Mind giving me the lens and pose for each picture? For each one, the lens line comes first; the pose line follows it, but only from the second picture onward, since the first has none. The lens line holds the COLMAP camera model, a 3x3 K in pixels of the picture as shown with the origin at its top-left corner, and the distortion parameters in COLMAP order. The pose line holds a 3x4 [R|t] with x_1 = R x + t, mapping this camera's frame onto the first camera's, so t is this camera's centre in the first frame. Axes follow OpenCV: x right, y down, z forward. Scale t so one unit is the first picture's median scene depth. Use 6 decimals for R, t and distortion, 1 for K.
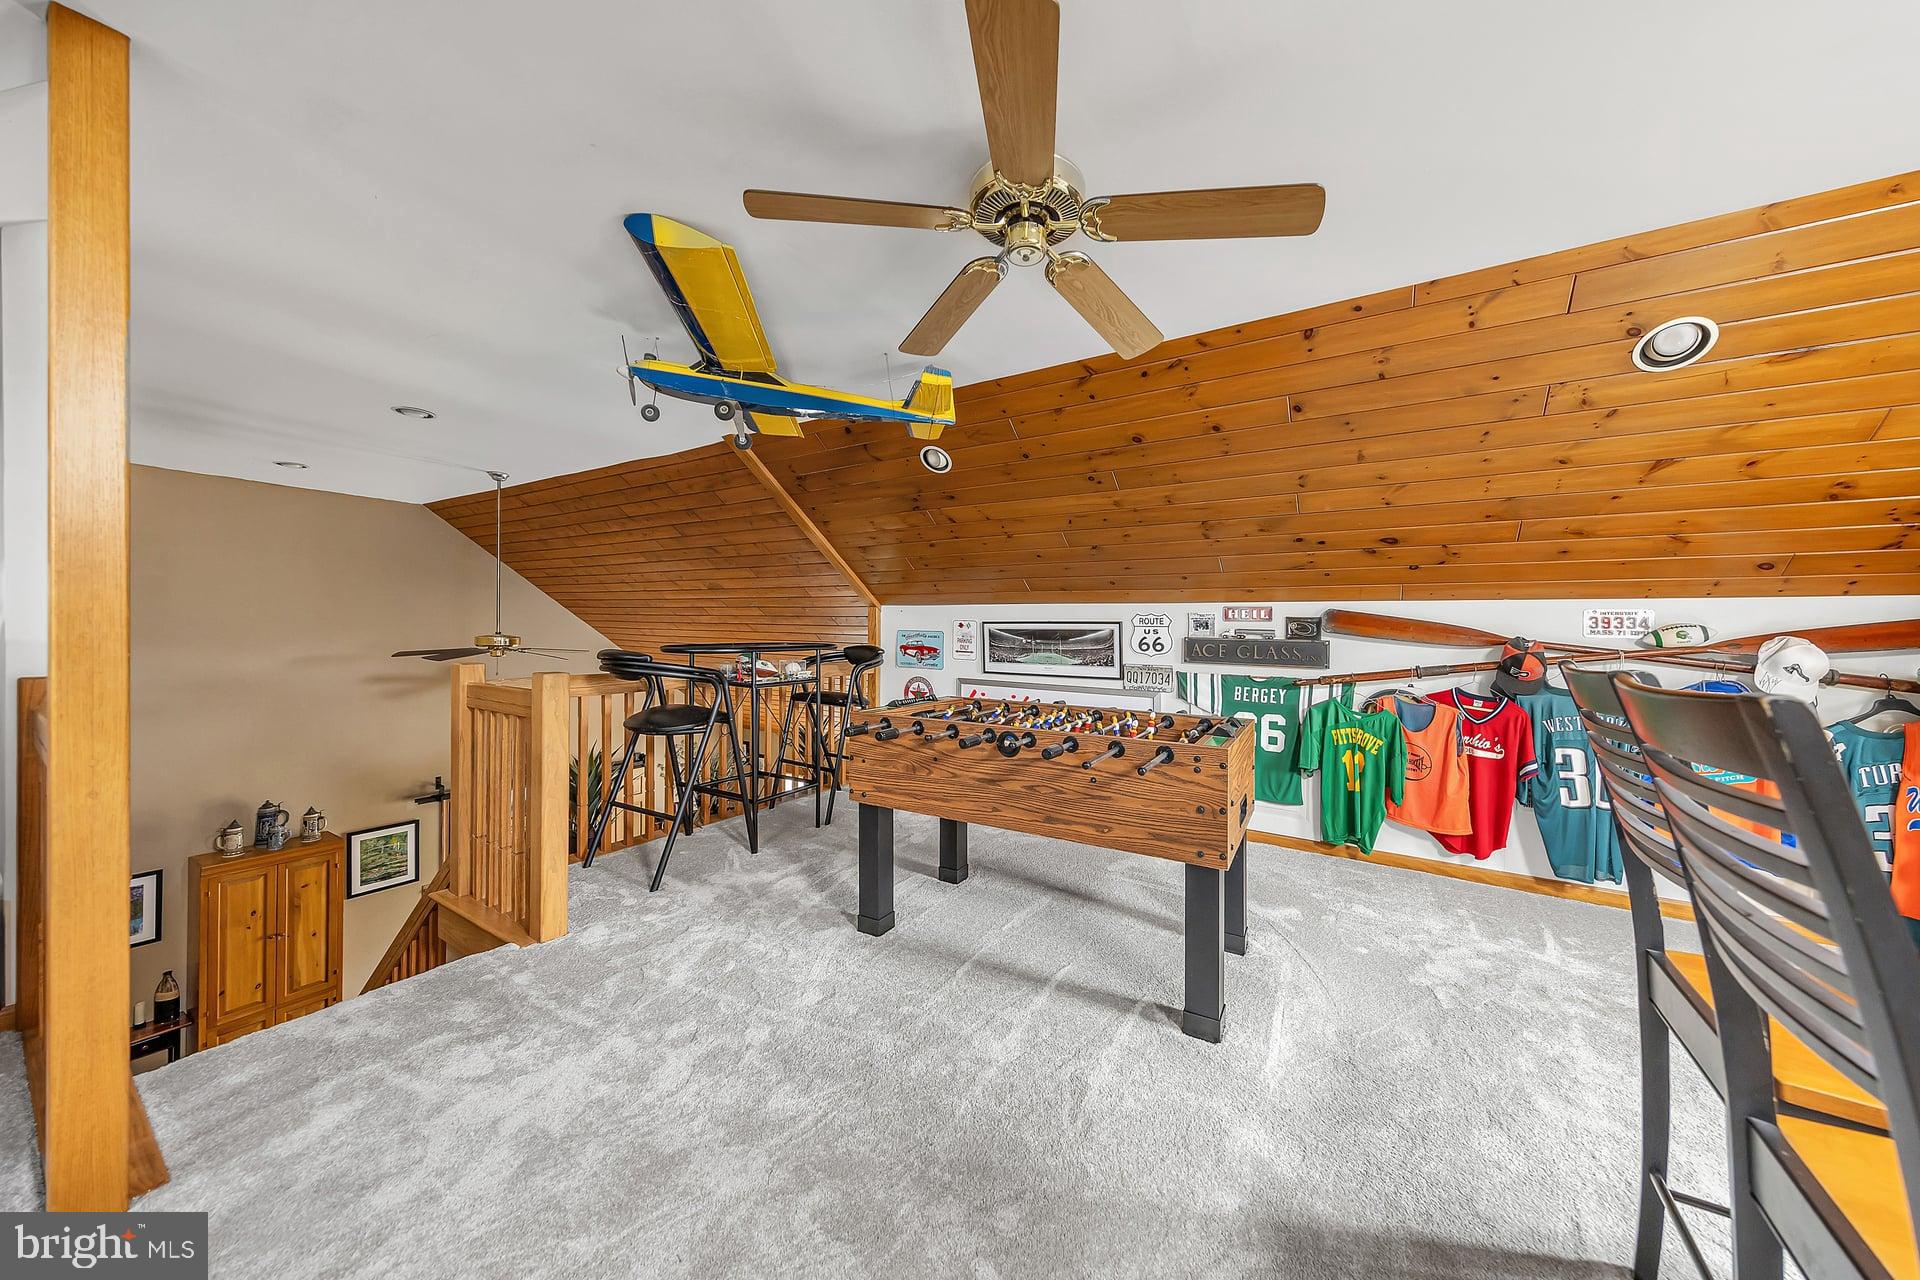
lens RADIAL K [[600.0, 0, 961.9], [0, 600.0, 632.2], [0, 0, 1]] dist [-0.000546, -0.000058]
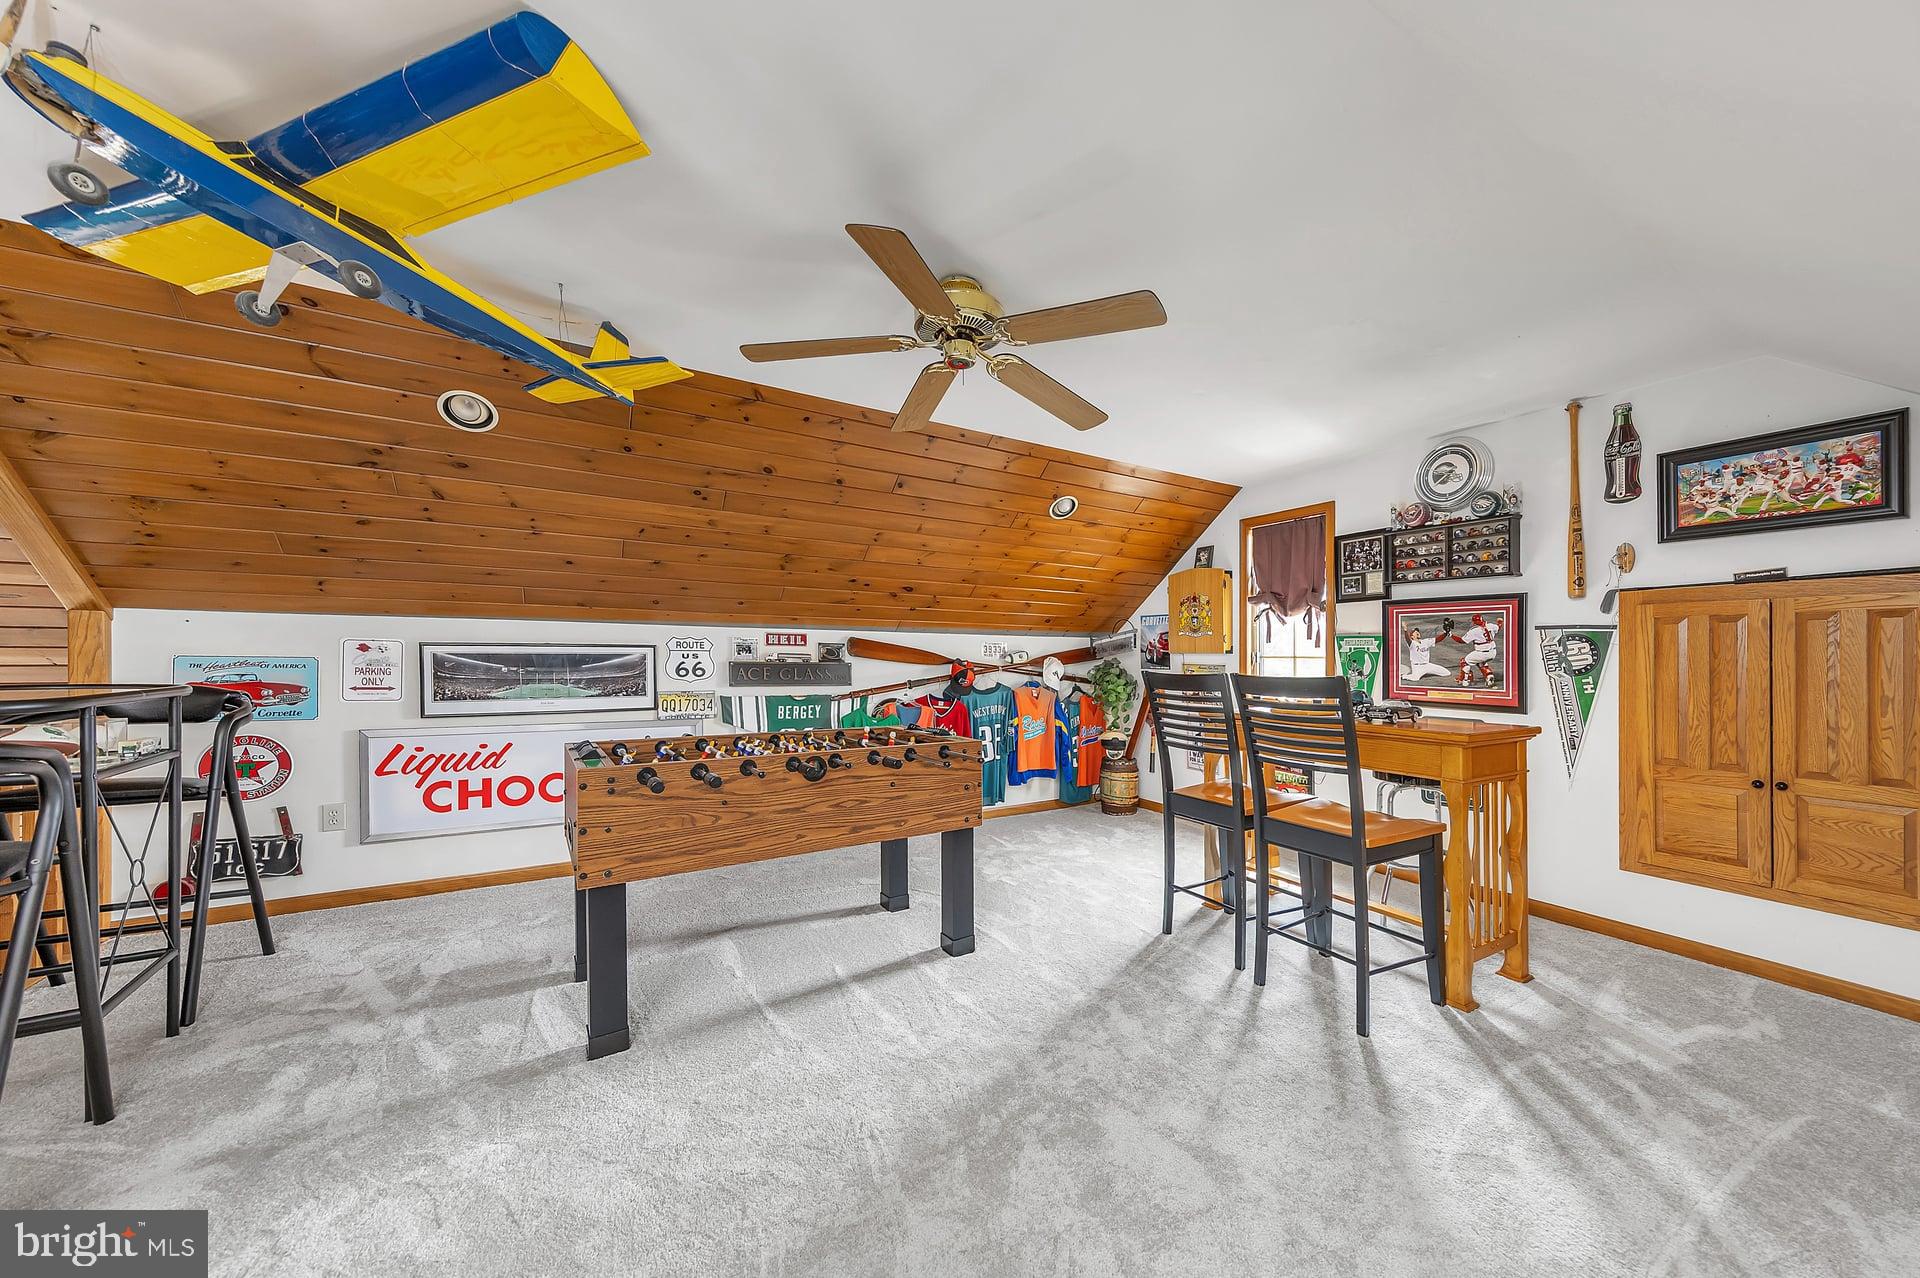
lens RADIAL K [[668.2, 0, 966.7], [0, 668.2, 650.5], [0, 0, 1]] dist [0.001270, 0.000049]
pose [[0.483037, -0.000879, 0.875599, -0.466024], [0.003165, 0.999995, -0.000742, -0.008545], [-0.875594, 0.003130, 0.483037, 0.126022]]
